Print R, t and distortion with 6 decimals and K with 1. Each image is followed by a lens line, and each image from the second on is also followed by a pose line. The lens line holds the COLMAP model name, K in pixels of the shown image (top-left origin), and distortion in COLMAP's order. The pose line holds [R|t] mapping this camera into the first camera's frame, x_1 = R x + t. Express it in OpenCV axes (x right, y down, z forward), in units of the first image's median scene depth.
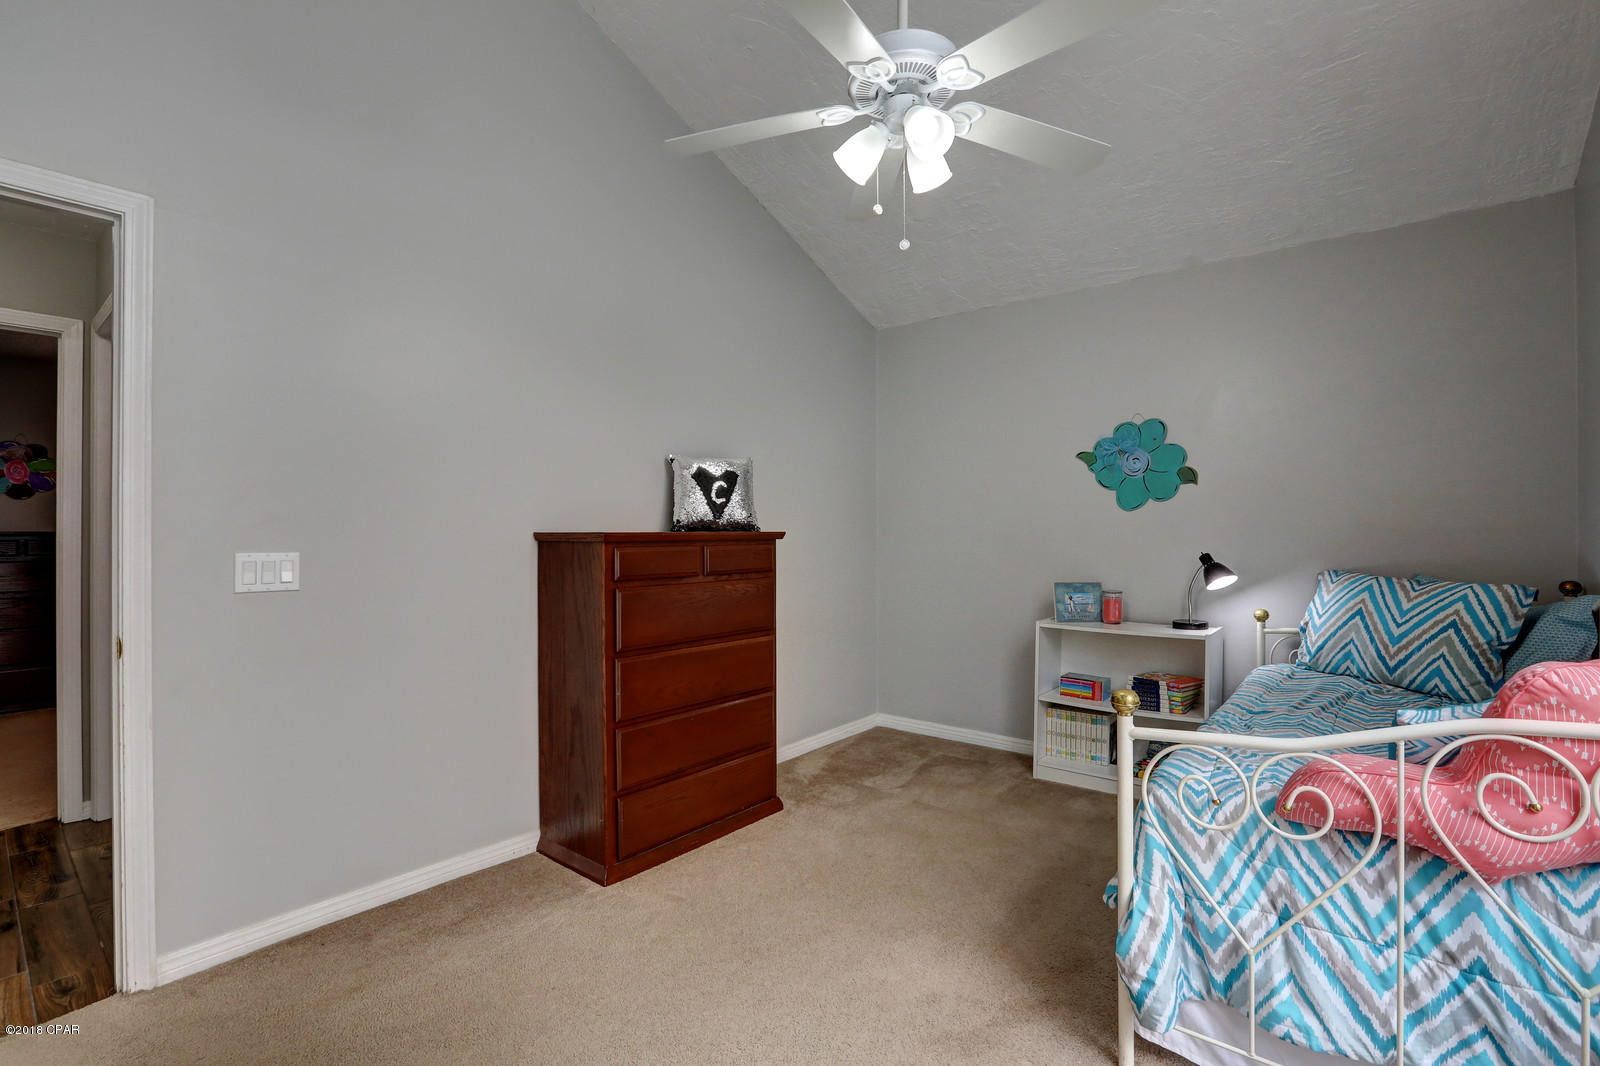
lens RADIAL K [[737.7, 0, 801.3], [0, 737.7, 528.4], [0, 0, 1]] dist [-0.037646, 0.004113]
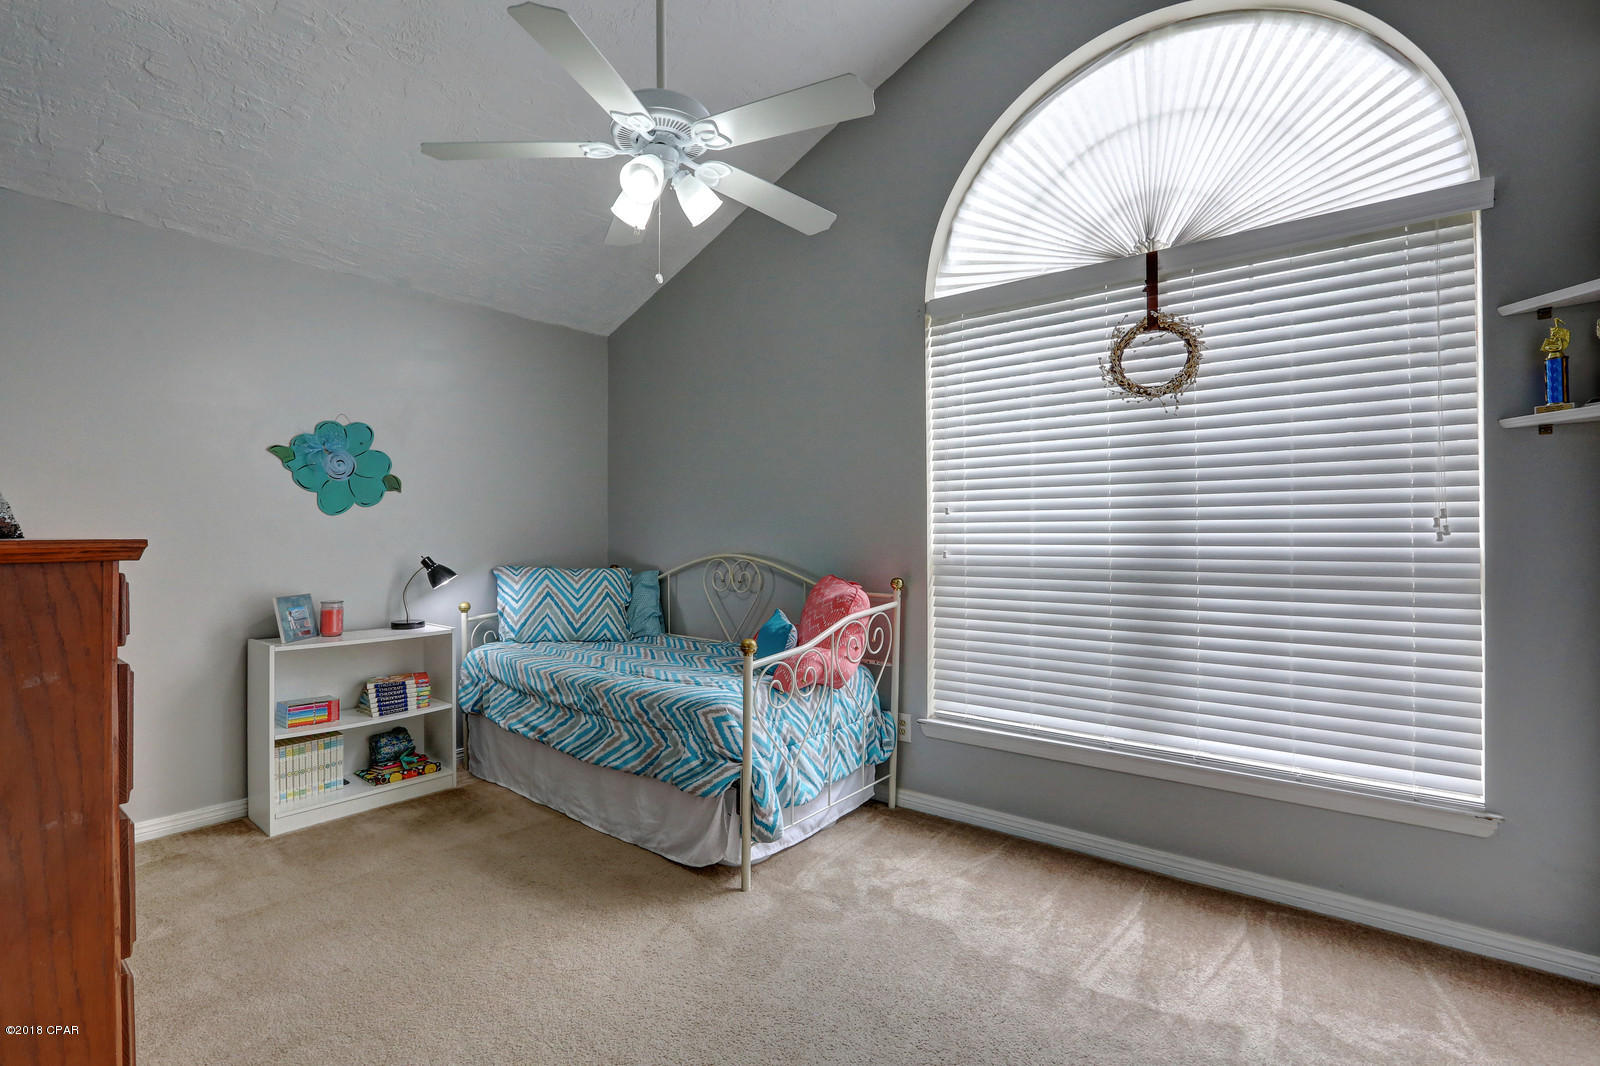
lens RADIAL K [[737.7, 0, 803.3], [0, 737.7, 531.9], [0, 0, 1]] dist [-0.037646, 0.004113]
pose [[-0.043311, 0.002998, 0.999057, -0.592723], [-0.003686, 0.999988, -0.003161, -0.002167], [-0.999055, -0.003819, -0.043299, 0.501396]]
